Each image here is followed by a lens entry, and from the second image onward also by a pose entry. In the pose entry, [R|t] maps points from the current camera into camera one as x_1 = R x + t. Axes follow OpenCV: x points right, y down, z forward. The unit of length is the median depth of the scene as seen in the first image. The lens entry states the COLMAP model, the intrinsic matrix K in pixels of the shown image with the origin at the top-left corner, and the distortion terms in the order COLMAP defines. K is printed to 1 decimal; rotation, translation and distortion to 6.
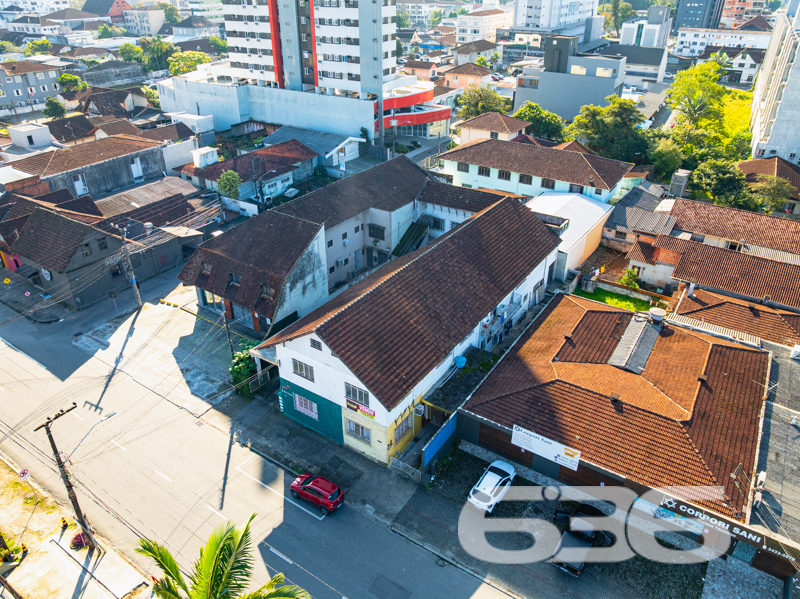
lens RADIAL K [[561.2, 0, 395.8], [0, 561.2, 299.7], [0, 0, 1]] dist [-0.035703, 0.002131]
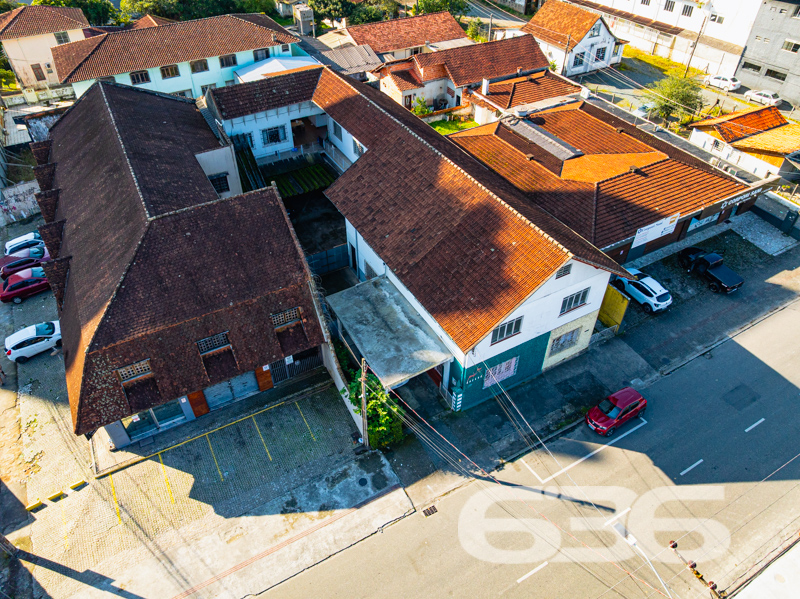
lens RADIAL K [[561.2, 0, 400.2], [0, 561.2, 295.7], [0, 0, 1]] dist [-0.035703, 0.002131]
pose [[0.455827, -0.594978, 0.661984, -0.463220], [0.454238, 0.795103, 0.401845, -0.185326], [-0.765434, 0.117527, 0.632691, 0.411175]]
